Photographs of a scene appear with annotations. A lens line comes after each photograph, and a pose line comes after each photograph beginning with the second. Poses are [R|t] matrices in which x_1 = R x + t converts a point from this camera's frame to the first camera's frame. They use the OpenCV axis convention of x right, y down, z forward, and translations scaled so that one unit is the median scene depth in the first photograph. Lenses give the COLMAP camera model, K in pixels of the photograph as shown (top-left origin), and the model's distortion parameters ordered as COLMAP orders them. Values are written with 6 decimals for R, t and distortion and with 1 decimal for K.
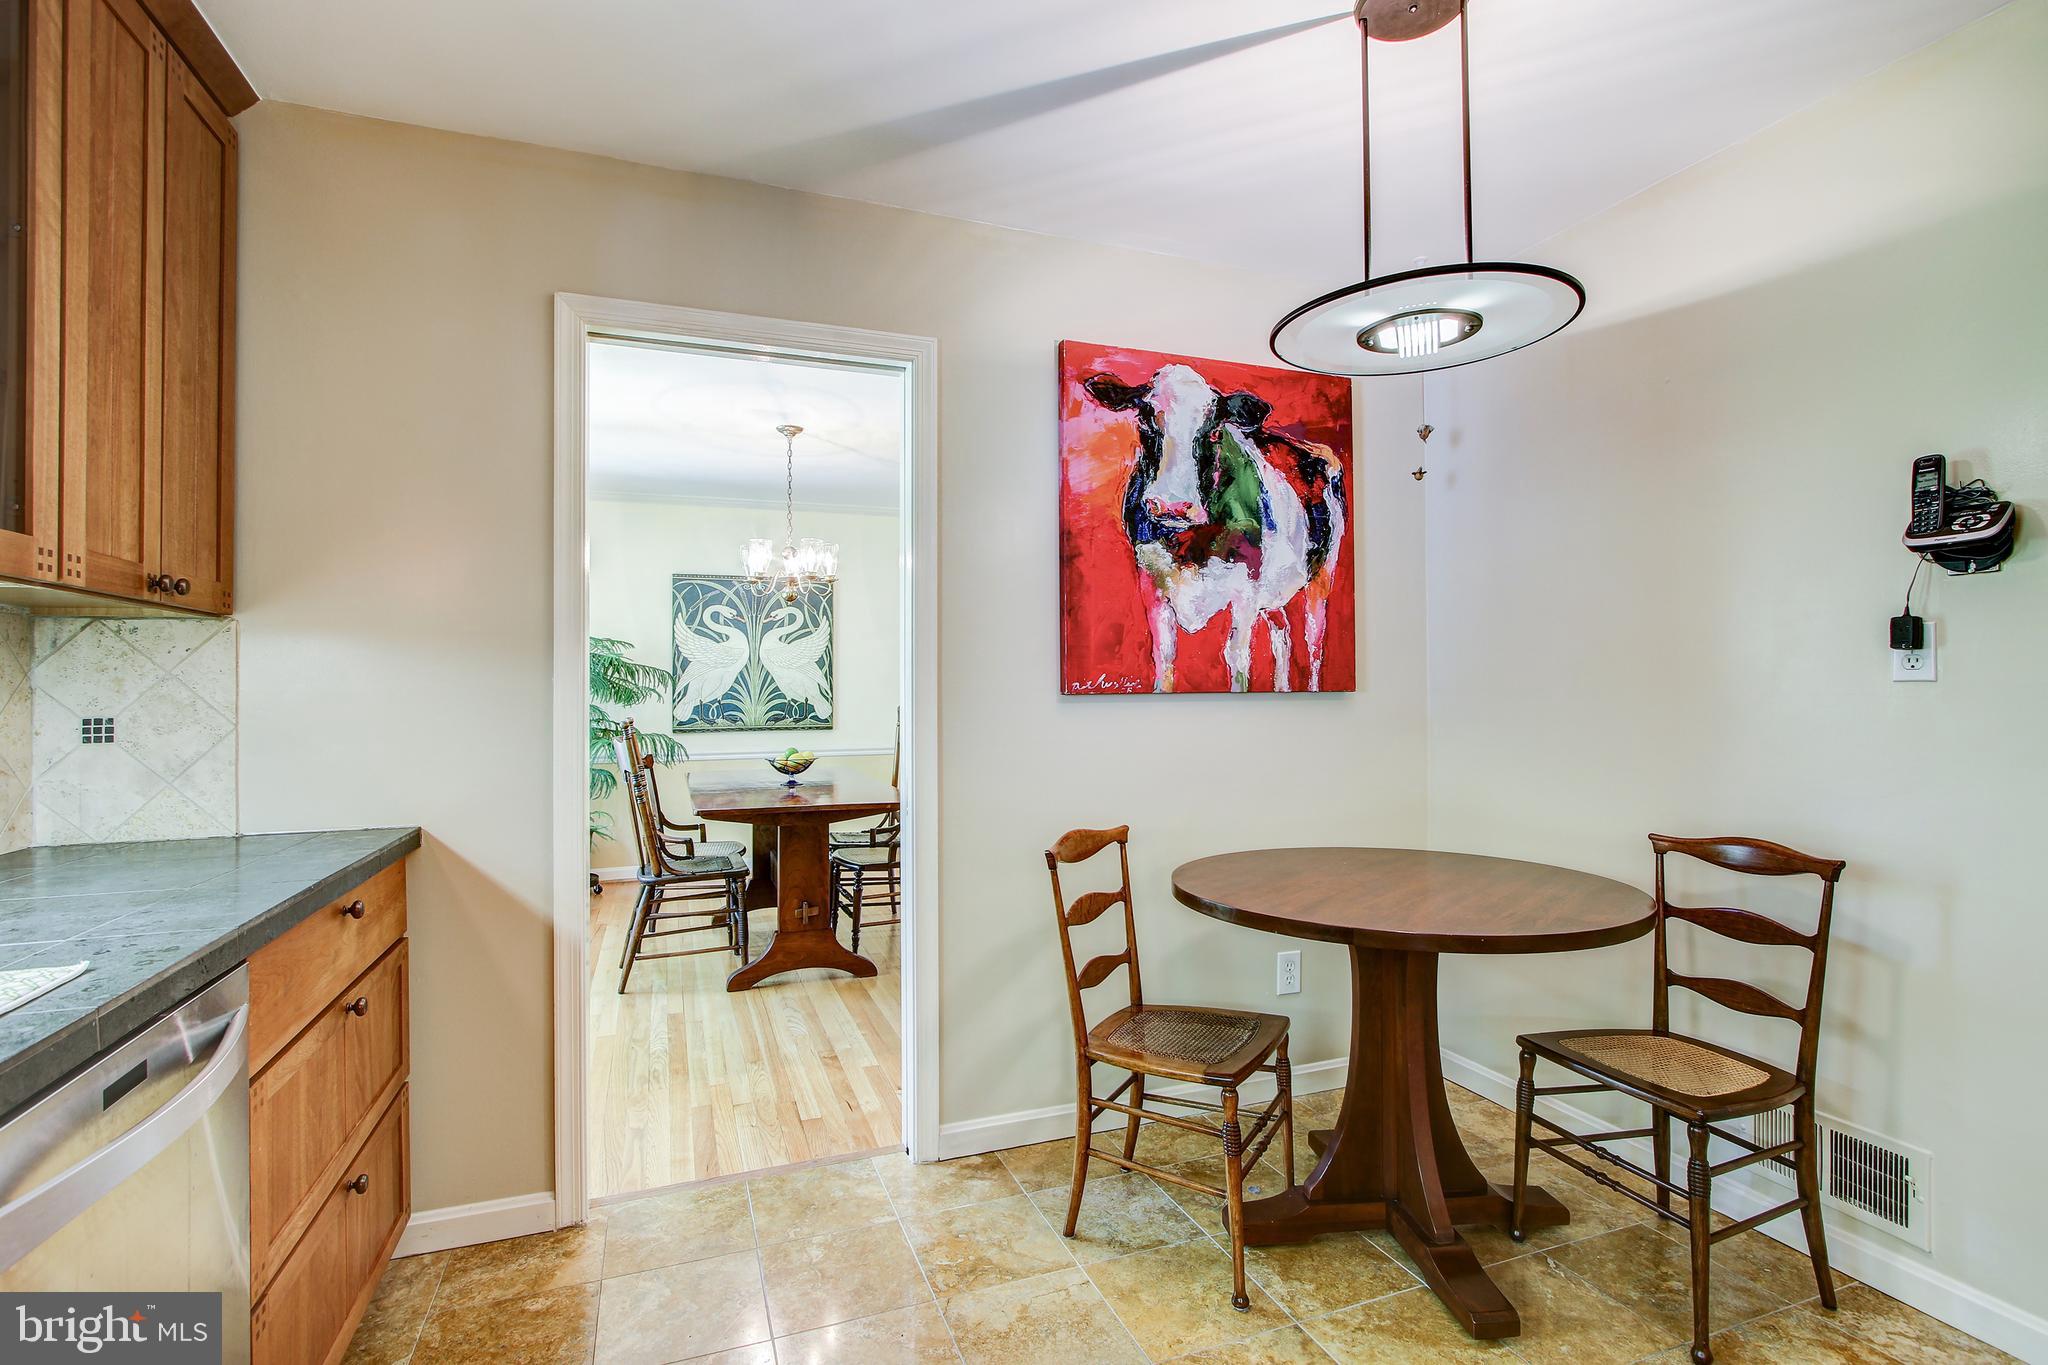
lens RADIAL K [[946.6, 0, 1021.0], [0, 946.6, 681.4], [0, 0, 1]] dist [-0.020521, 0.003861]
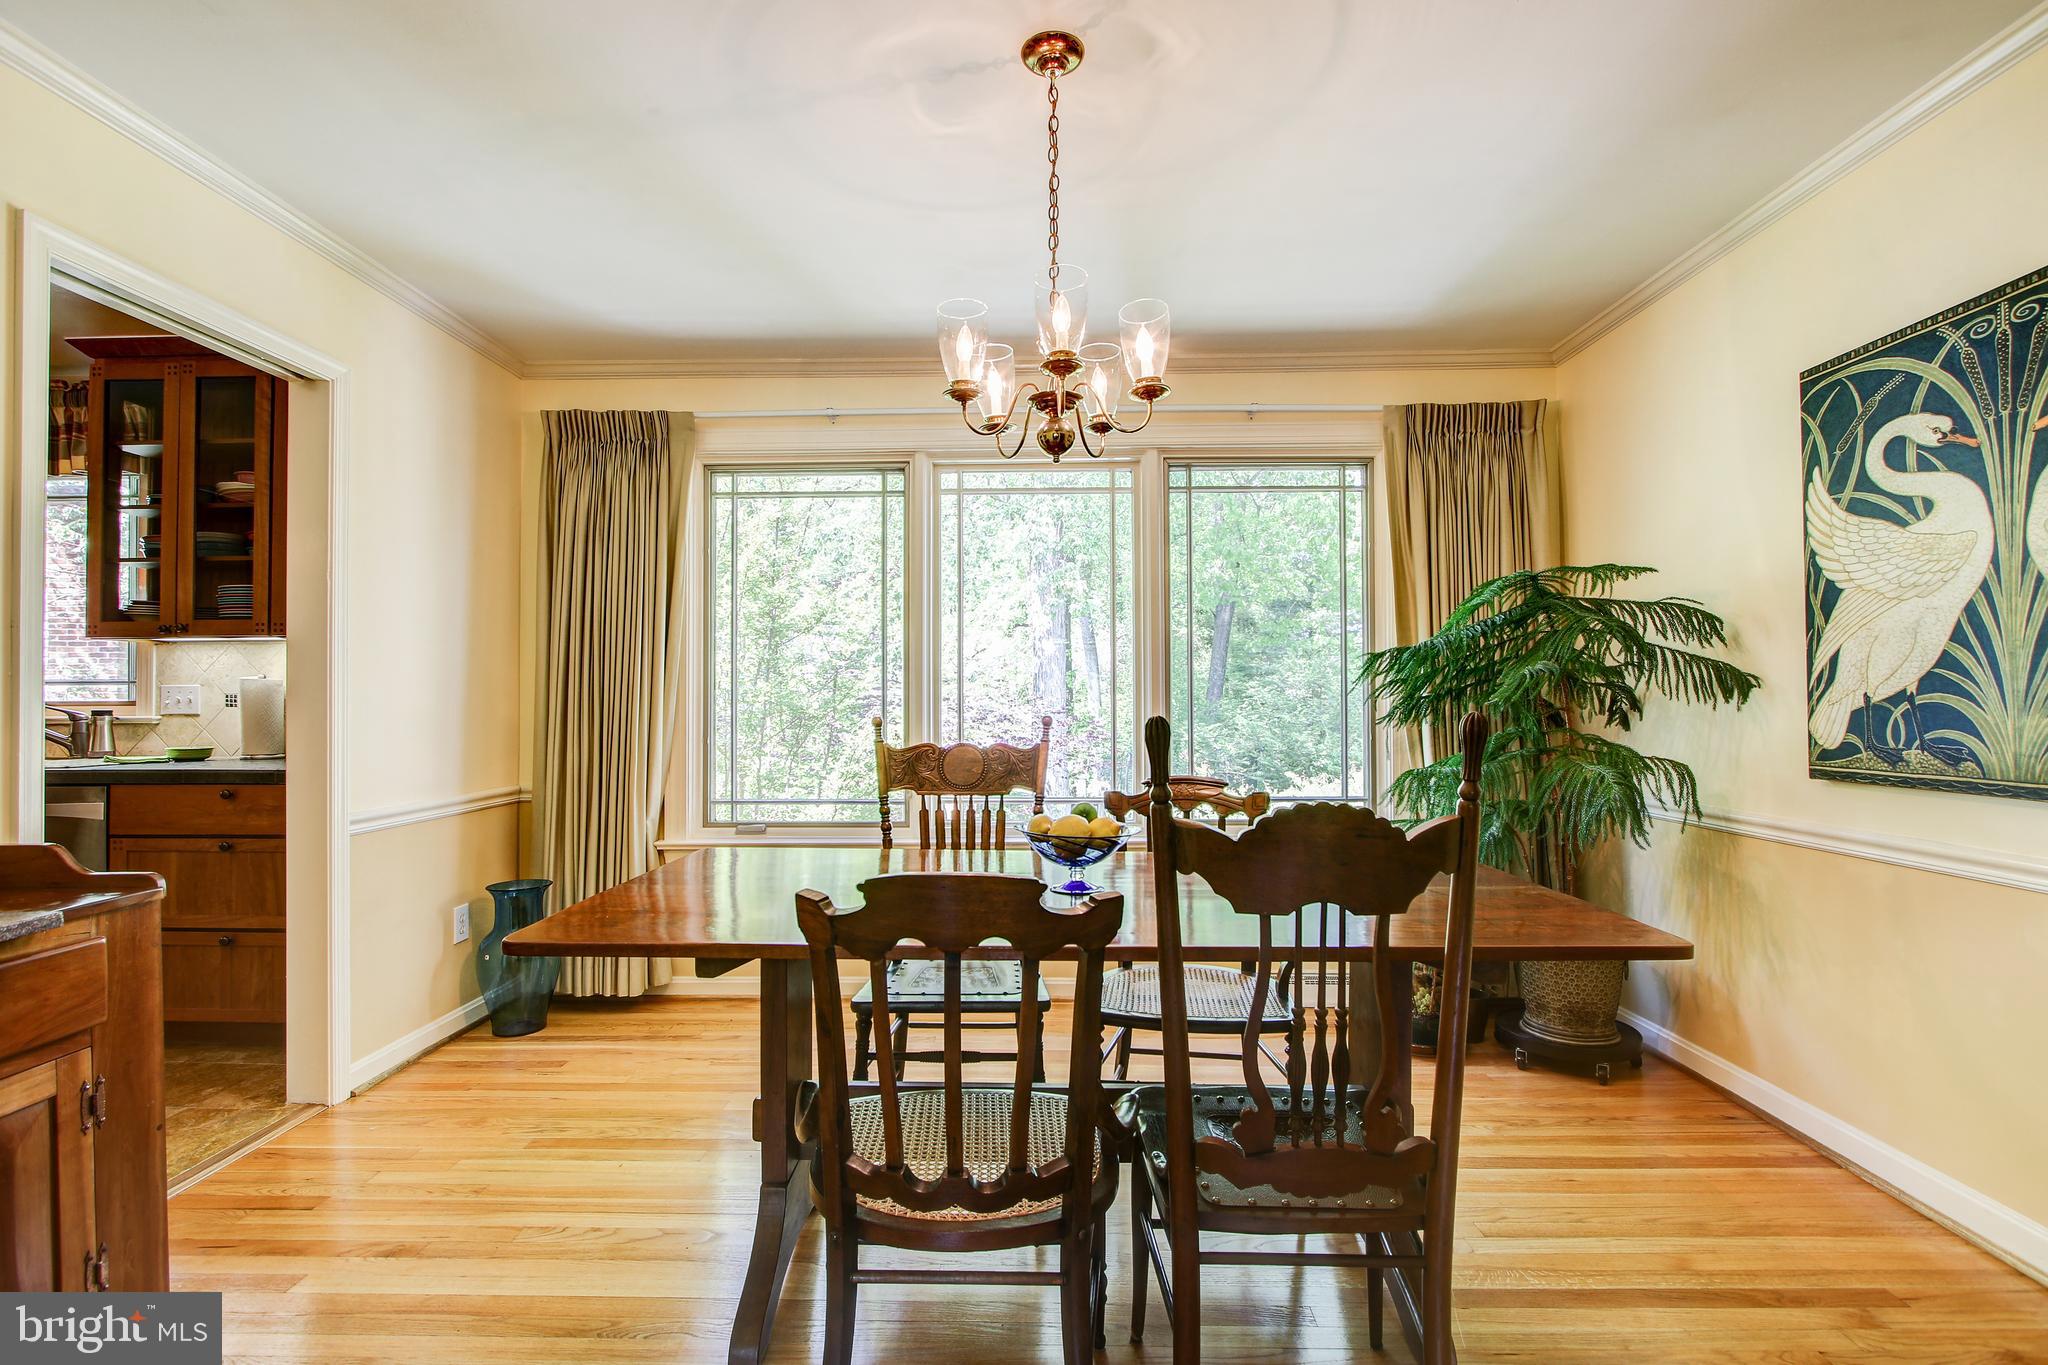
lens RADIAL K [[946.6, 0, 1020.8], [0, 946.6, 679.7], [0, 0, 1]] dist [-0.020521, 0.003861]
pose [[-0.376949, -0.008926, -0.926191, 0.111889], [0.011385, 0.999833, -0.014269, 0.015792], [0.926164, -0.015923, -0.376785, 0.831492]]
